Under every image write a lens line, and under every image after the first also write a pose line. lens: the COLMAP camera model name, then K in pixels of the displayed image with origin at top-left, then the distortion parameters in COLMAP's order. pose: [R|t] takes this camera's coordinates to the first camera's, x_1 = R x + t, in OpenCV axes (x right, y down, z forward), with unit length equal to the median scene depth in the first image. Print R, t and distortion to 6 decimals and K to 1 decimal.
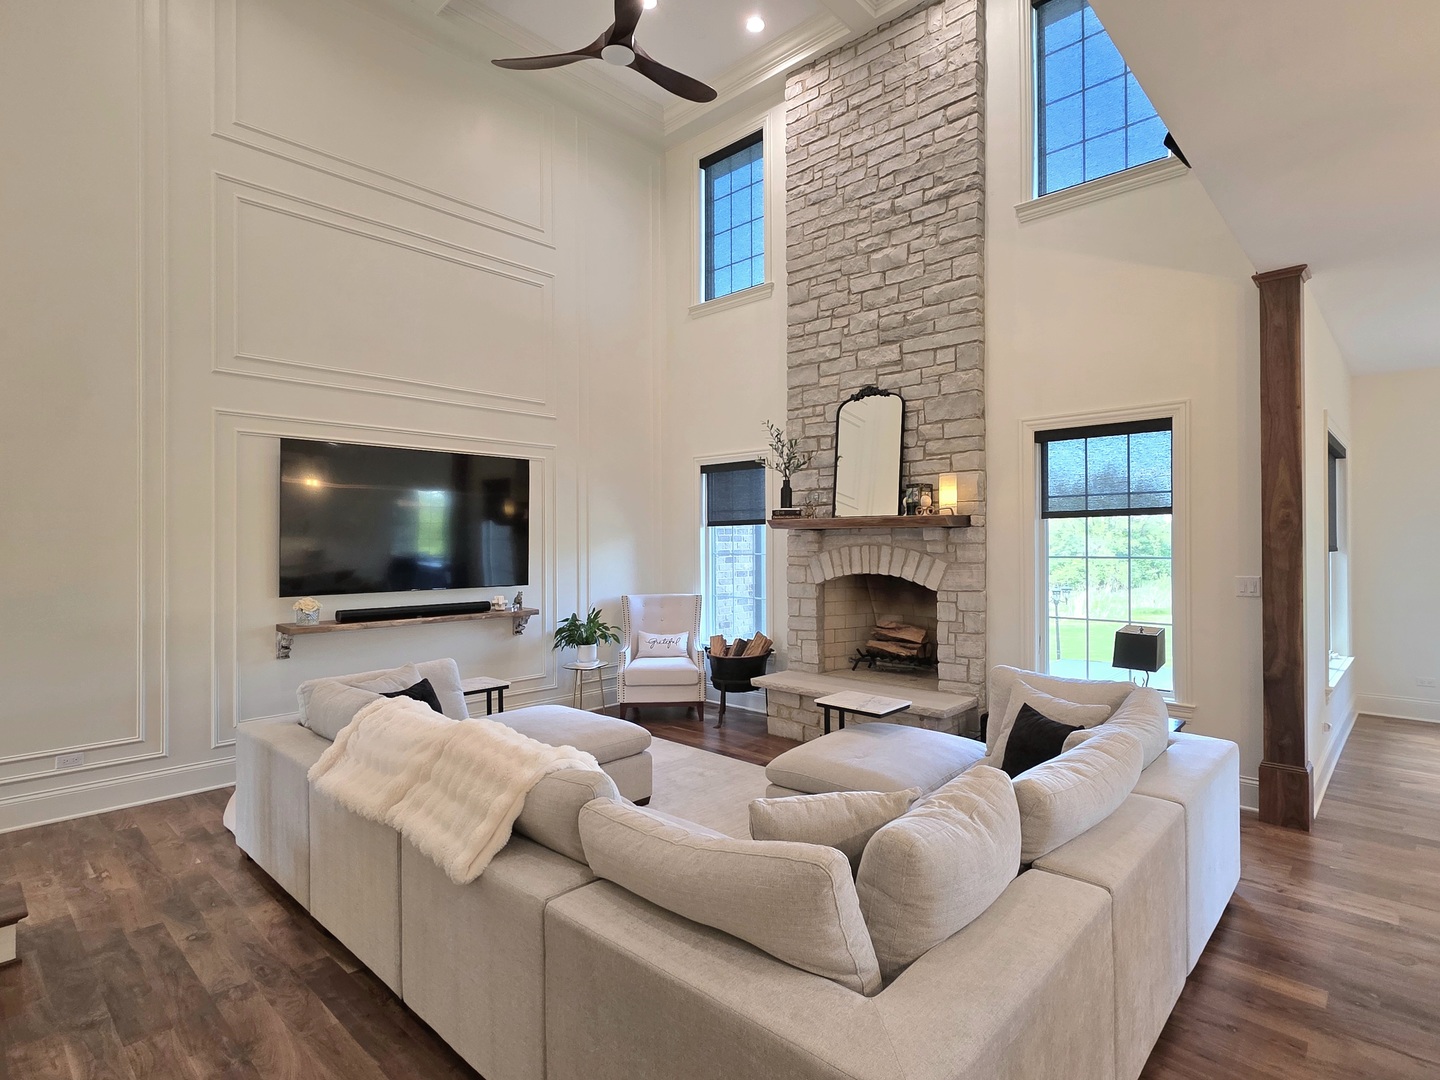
lens RADIAL K [[751.0, 0, 722.5], [0, 751.0, 536.6], [0, 0, 1]] dist [0.000590, 0.000139]
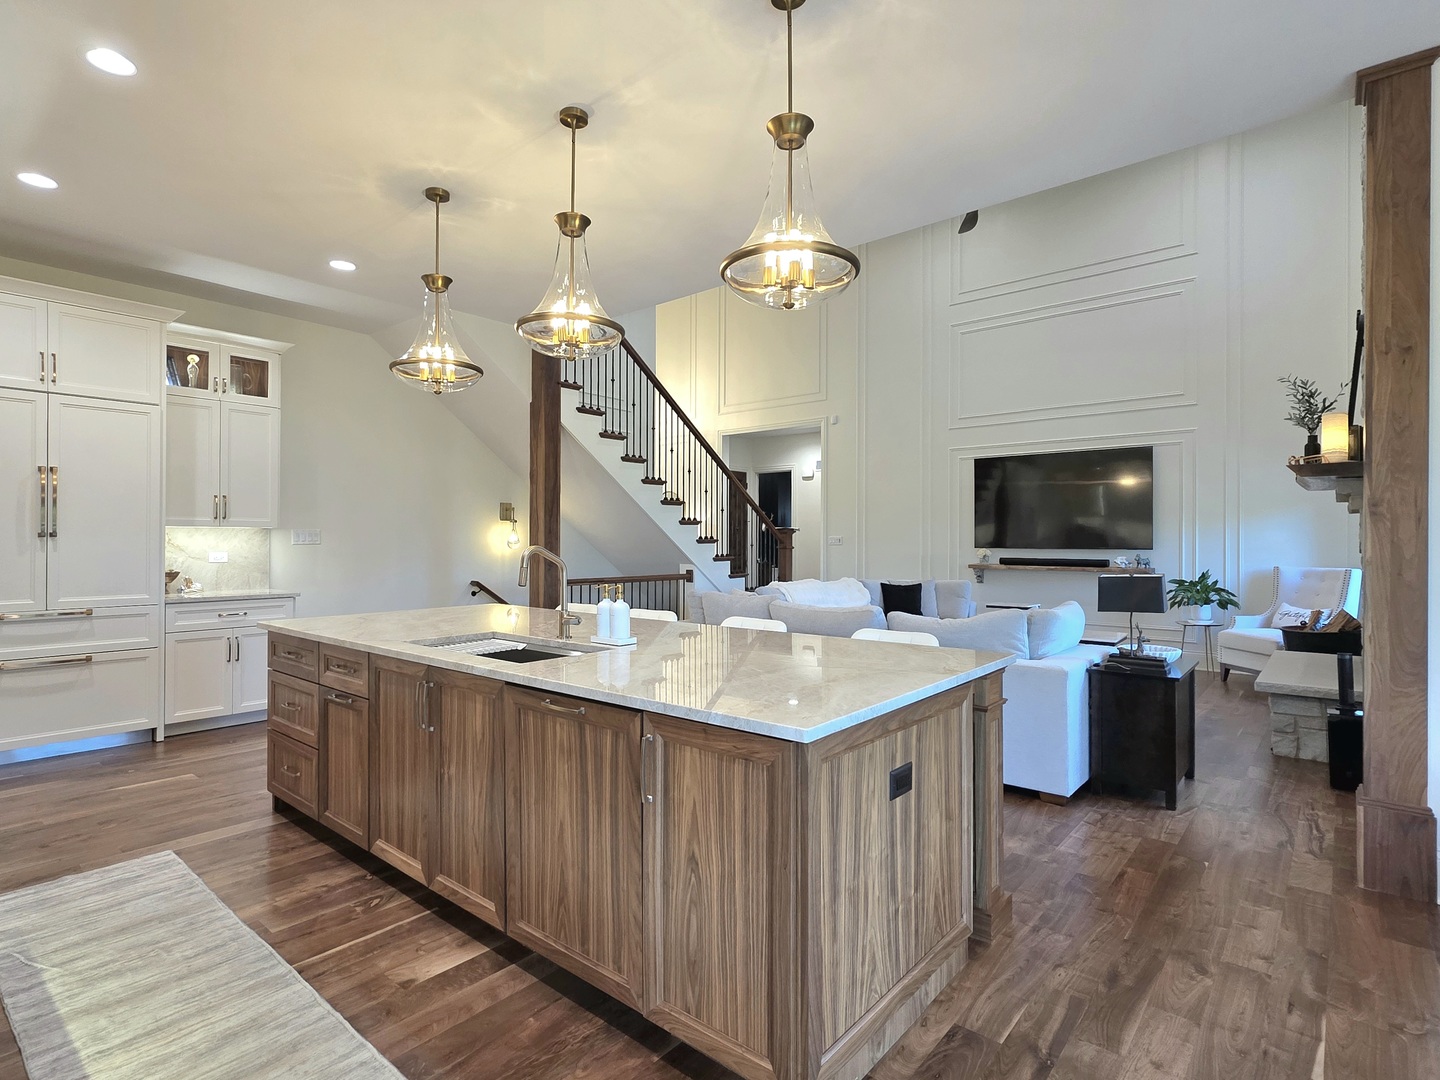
lens RADIAL K [[751.0, 0, 722.5], [0, 751.0, 536.6], [0, 0, 1]] dist [0.000590, 0.000139]
pose [[0.070272, 0.001092, -0.997527, 0.994676], [-0.001386, 0.999999, 0.000997, 0.047807], [0.997527, 0.001312, 0.070273, 0.247877]]
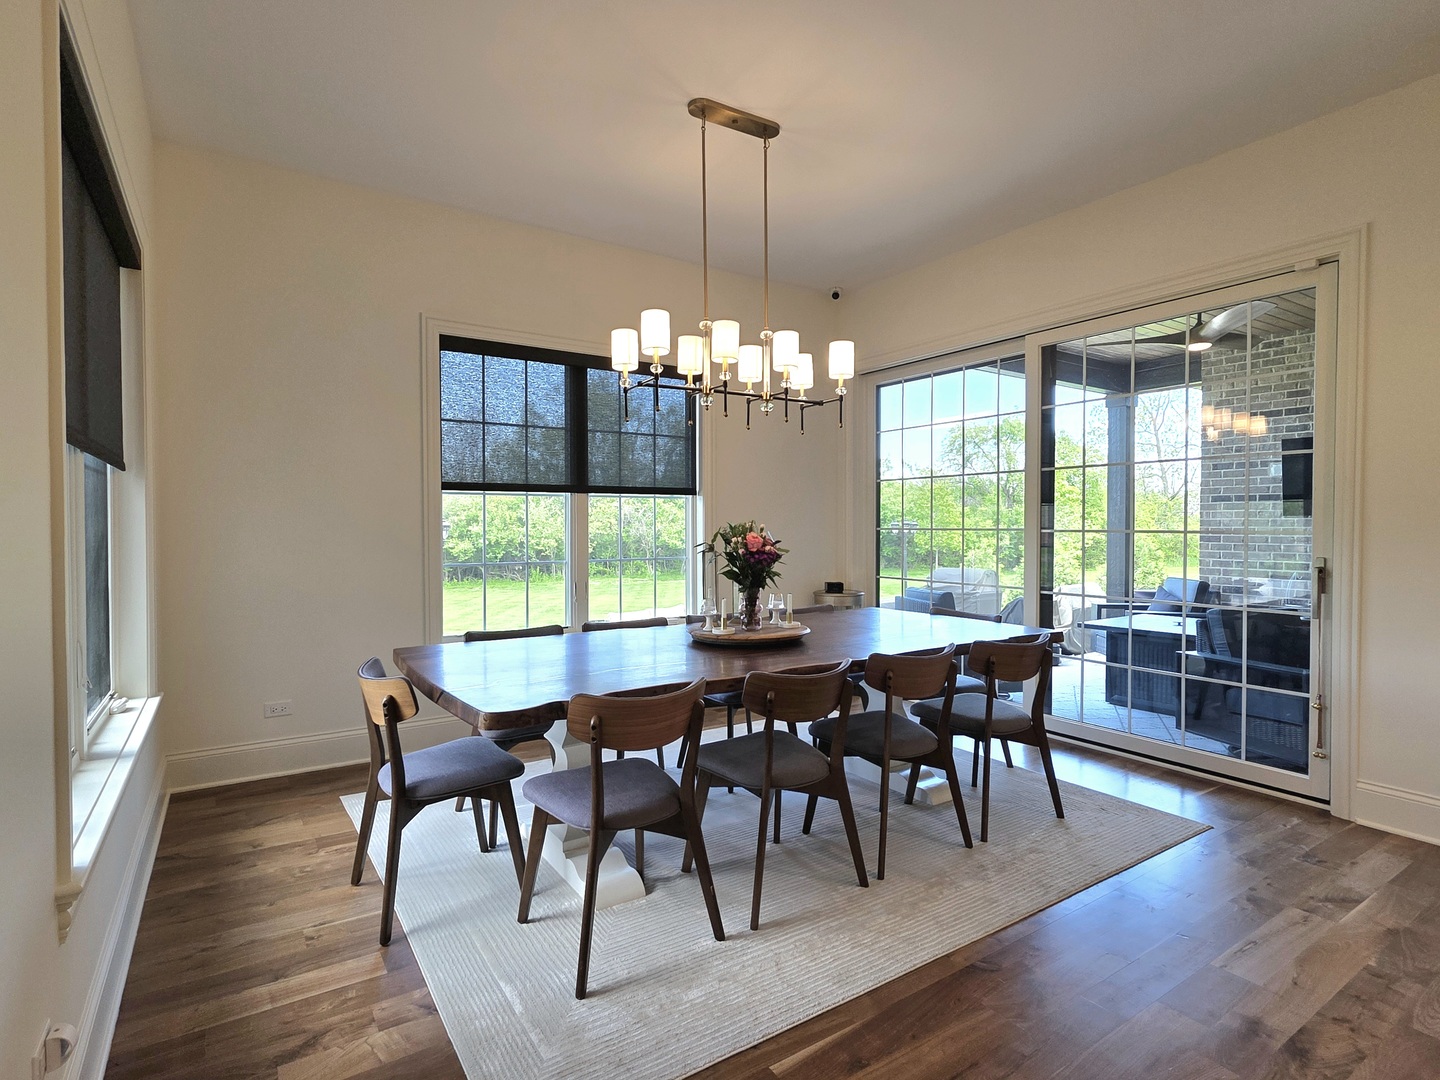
lens RADIAL K [[733.6, 0, 714.2], [0, 733.6, 539.9], [0, 0, 1]] dist [-0.000048, 0.000114]
pose [[0.231675, -0.013967, 0.972693, 0.503553], [-0.002749, 0.999884, 0.015013, 0.055347], [-0.972789, -0.006152, 0.231609, 0.590185]]
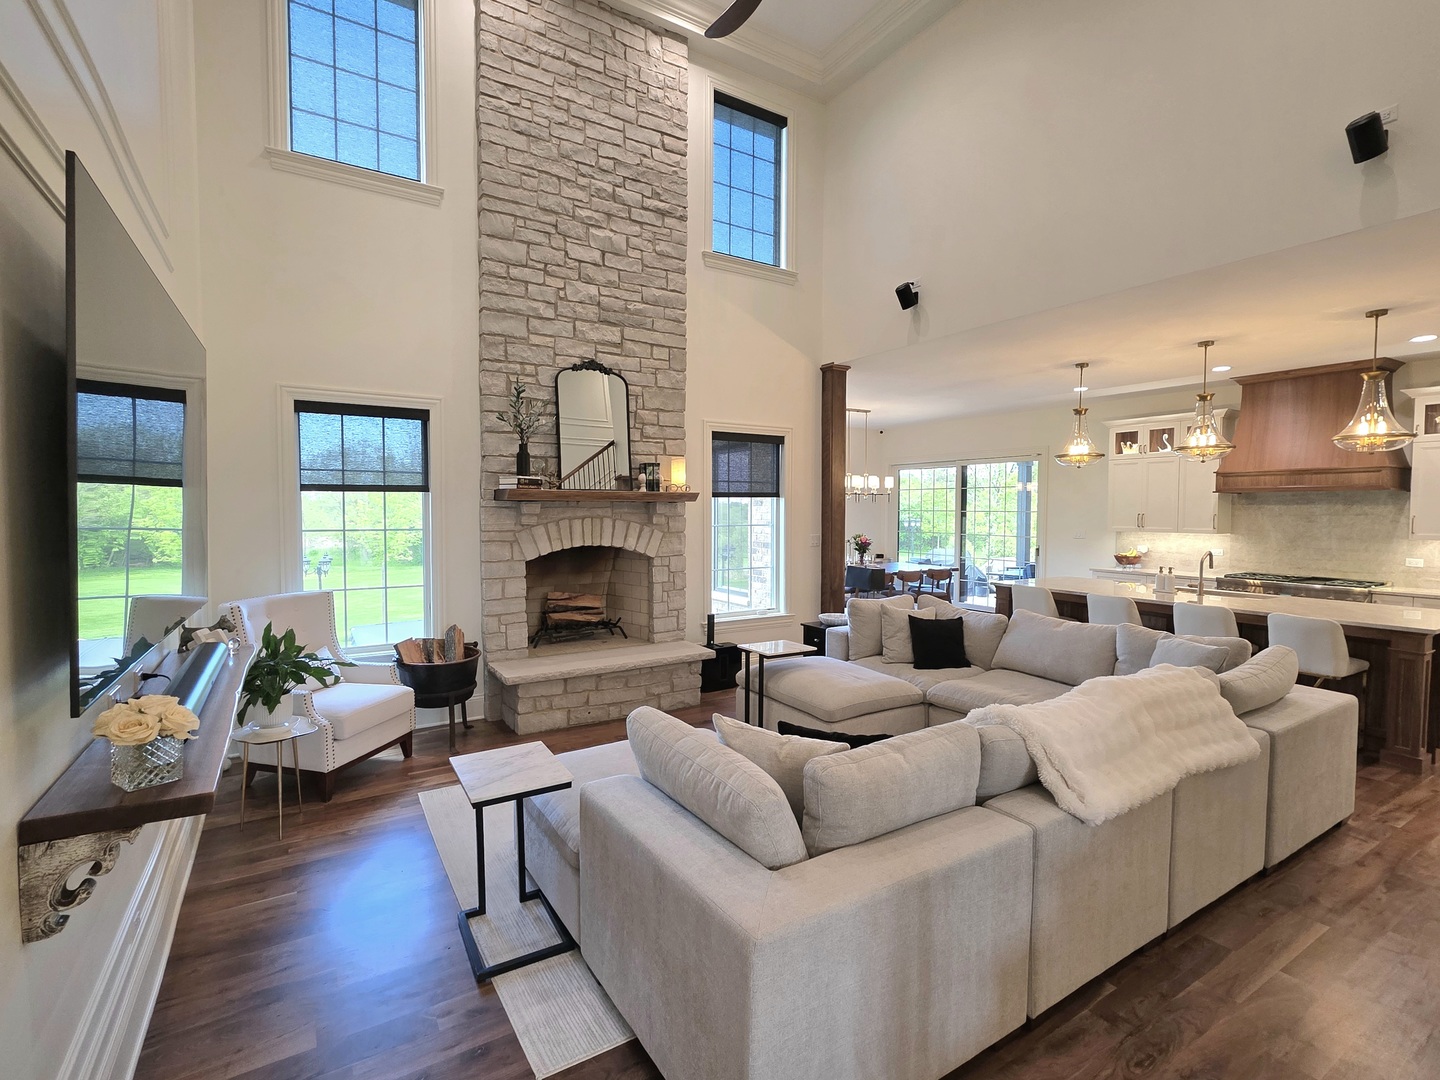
lens RADIAL K [[667.7, 0, 721.1], [0, 667.7, 543.2], [0, 0, 1]] dist [-0.003602, -0.000512]
pose [[0.259305, -0.040098, 0.964963, -0.637192], [-0.007104, 0.999032, 0.043423, 0.005318], [-0.965769, -0.018115, 0.258769, 0.598388]]
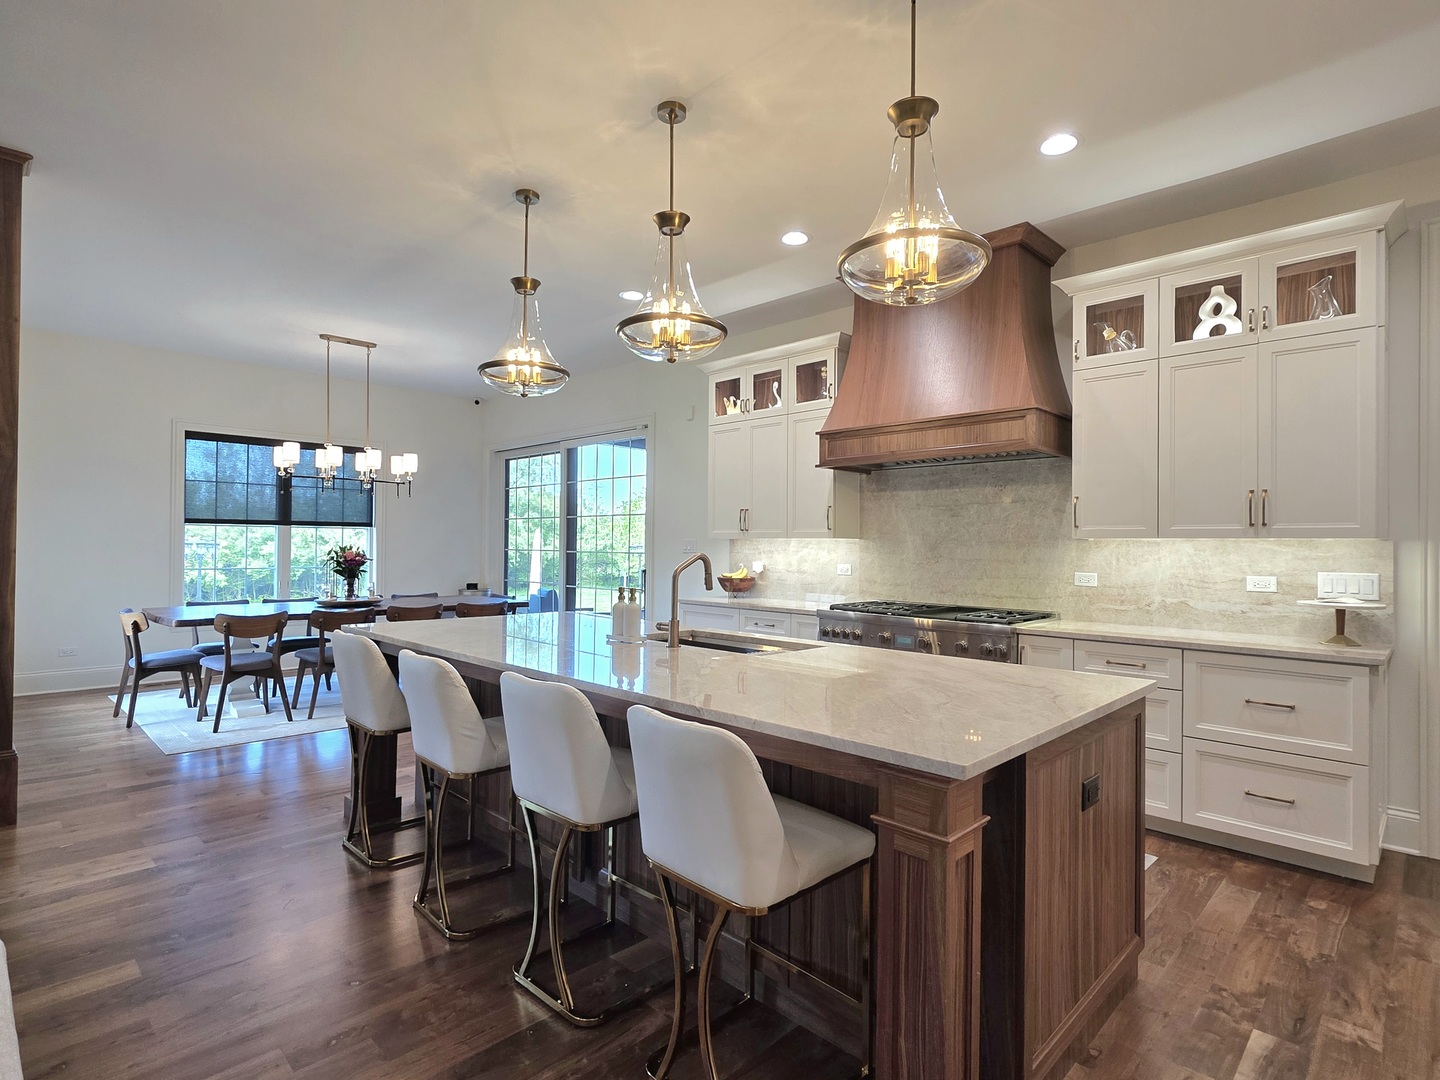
lens RADIAL K [[733.6, 0, 714.2], [0, 733.6, 539.9], [0, 0, 1]] dist [-0.000048, 0.000114]
pose [[0.022663, 0.014838, 0.999633, -0.021827], [-0.011719, 0.999825, -0.014575, 0.051825], [-0.999674, -0.011384, 0.022833, 0.135482]]
